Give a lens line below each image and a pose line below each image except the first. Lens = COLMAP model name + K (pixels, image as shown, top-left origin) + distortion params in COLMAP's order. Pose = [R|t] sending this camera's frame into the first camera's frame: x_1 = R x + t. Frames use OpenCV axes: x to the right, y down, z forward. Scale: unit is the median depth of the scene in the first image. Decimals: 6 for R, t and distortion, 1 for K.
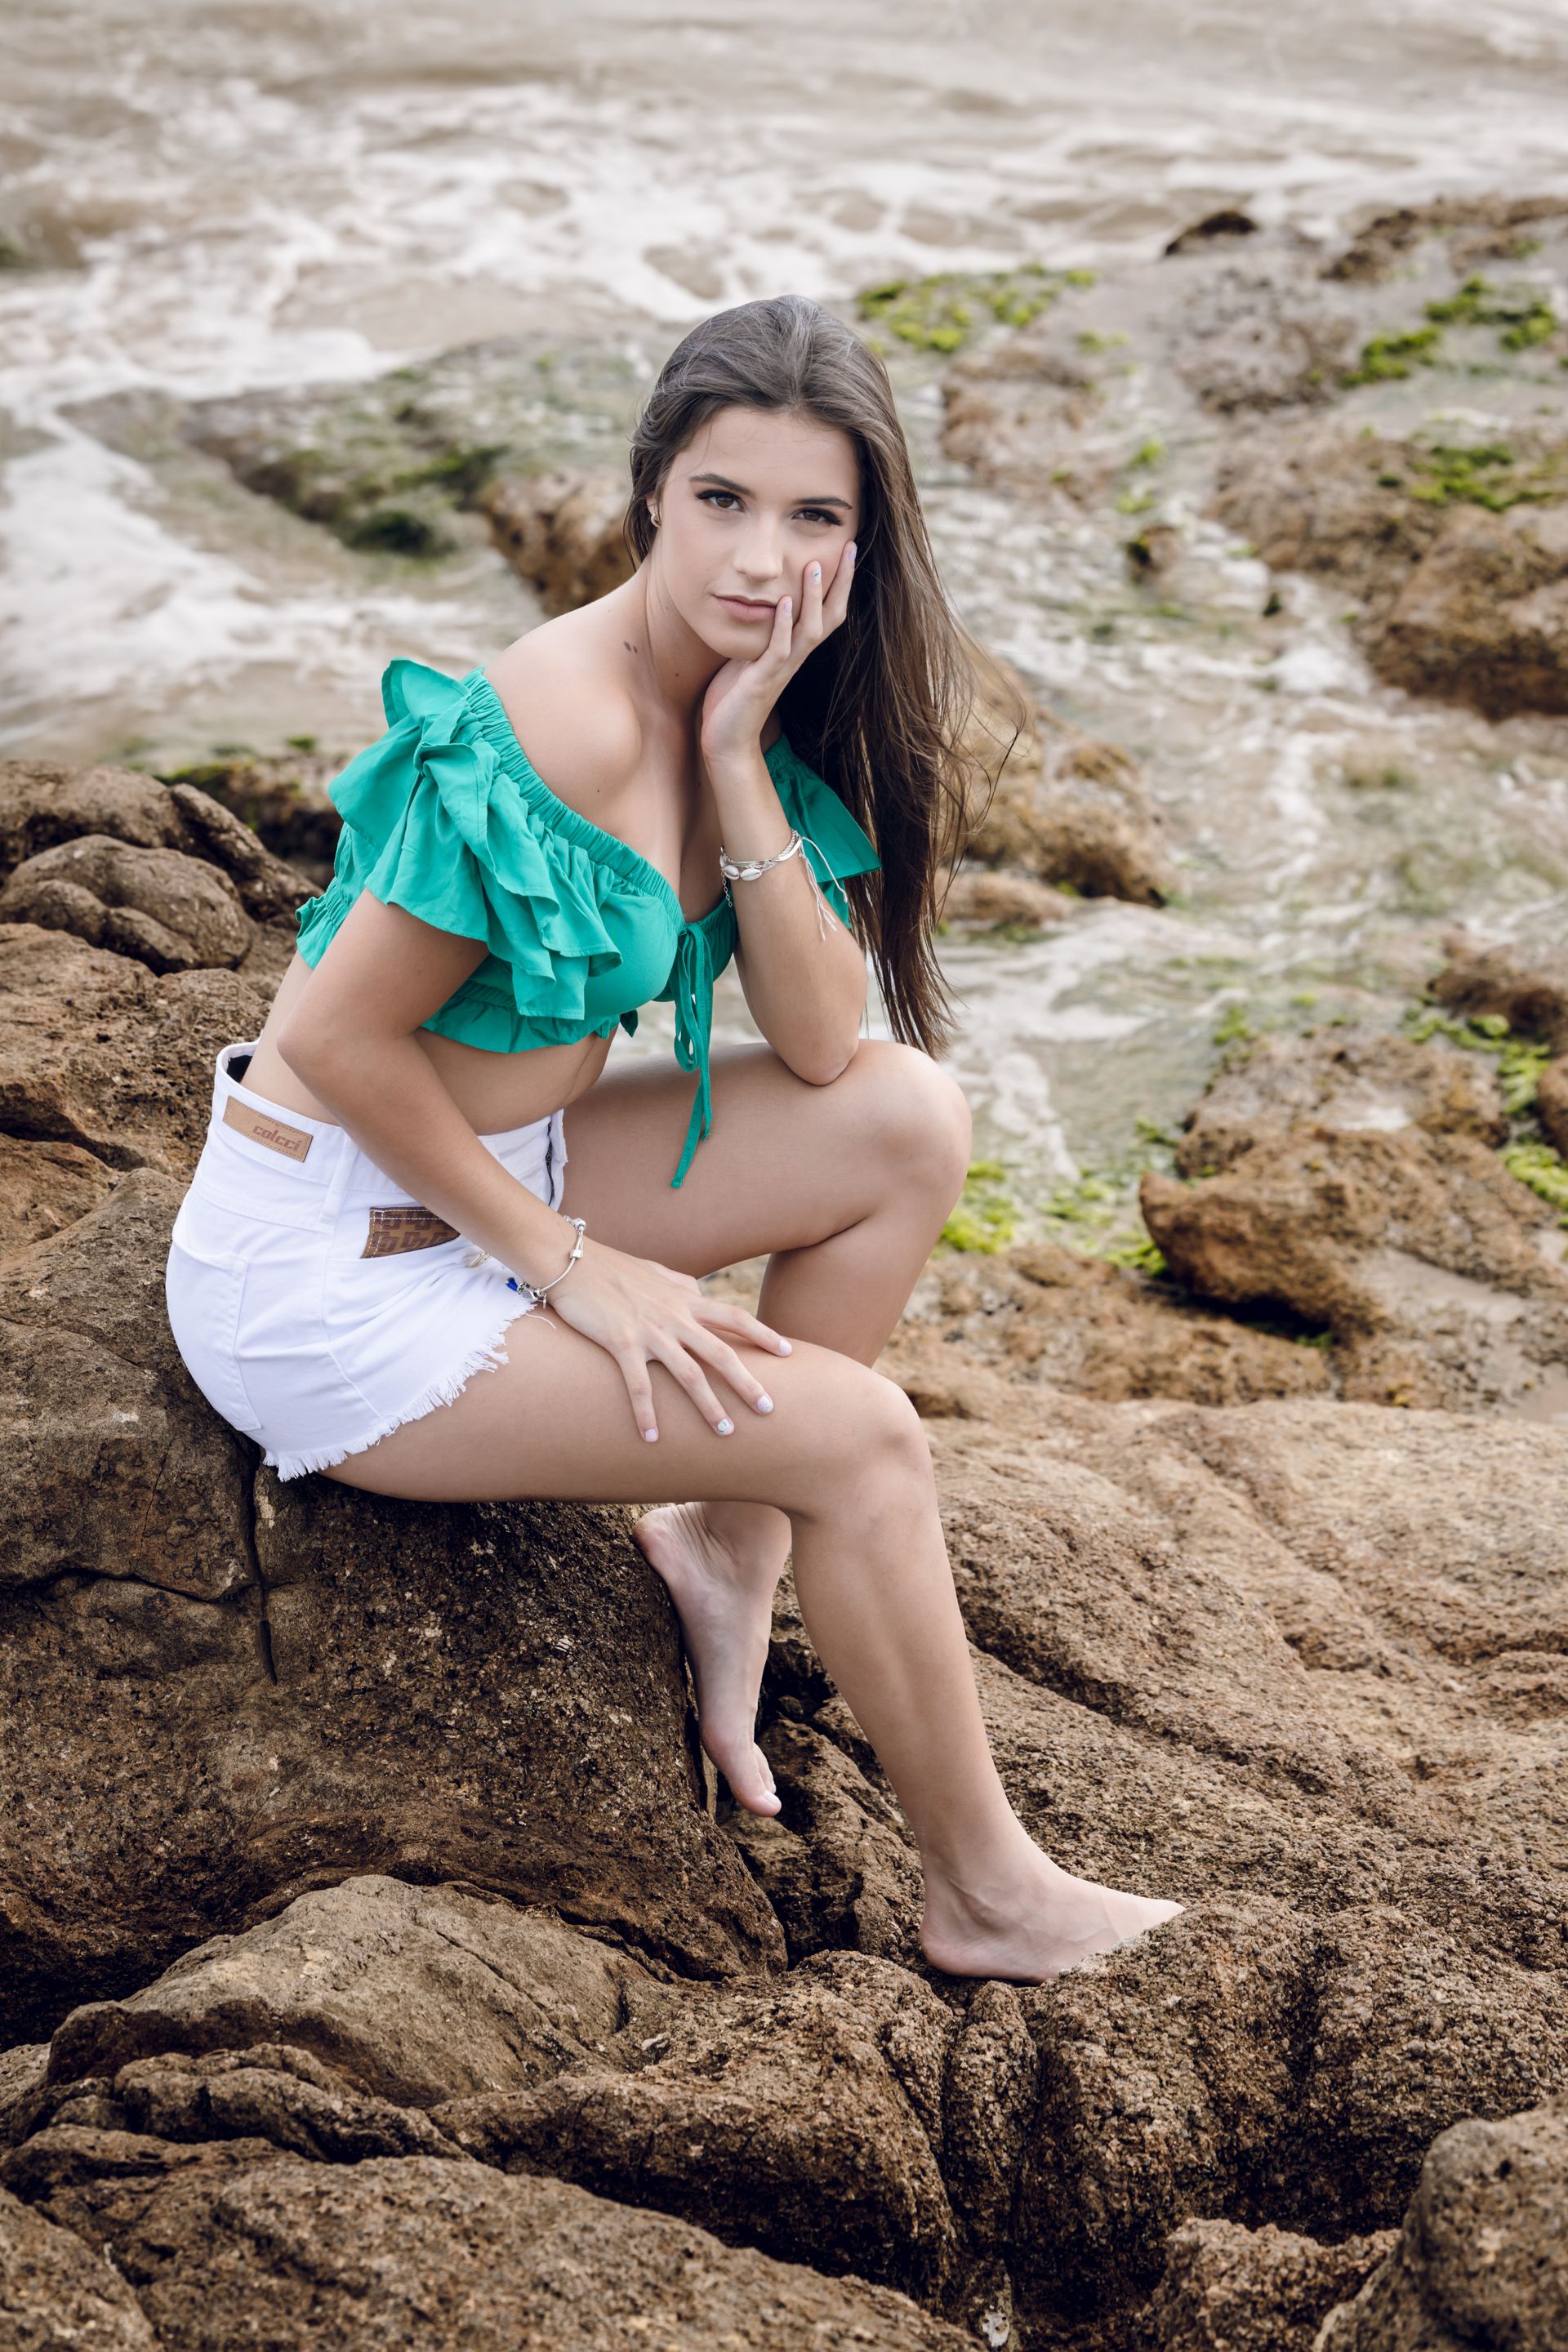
lens RADIAL K [[6857.5, 0, 784.0], [0, 6857.5, 1176.0], [0, 0, 1]] dist [-0.098093, -0.186789]
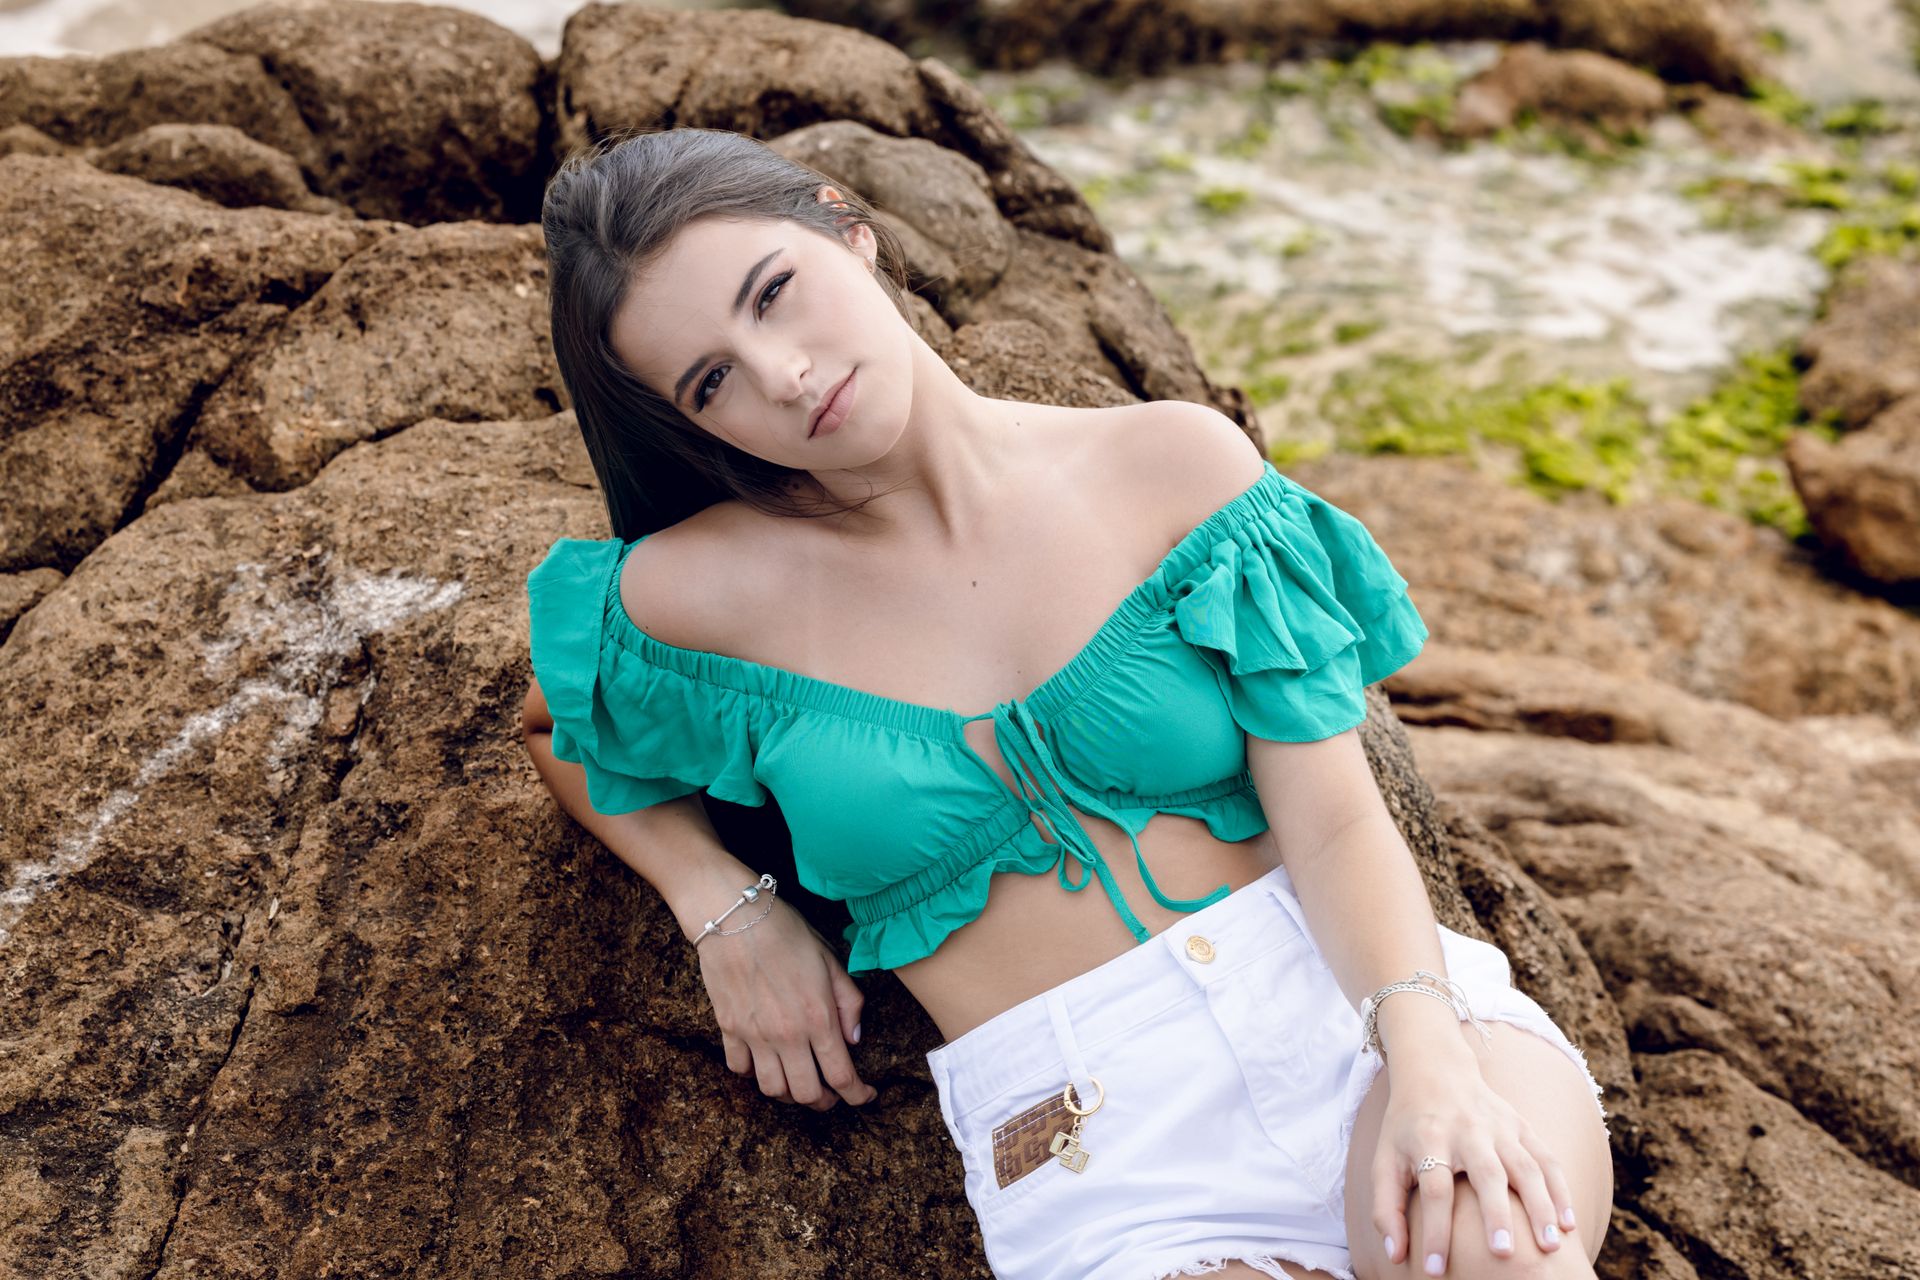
lens RADIAL K [[6382.1, 0, 960.0], [0, 6382.1, 640.0], [0, 0, 1]] dist [-0.176353, 1.079102]
pose [[0.998041, 0.060149, 0.017201, -0.098973], [-0.061561, 0.993192, 0.098893, -0.068196], [-0.011135, -0.099758, 0.994949, 0.172826]]
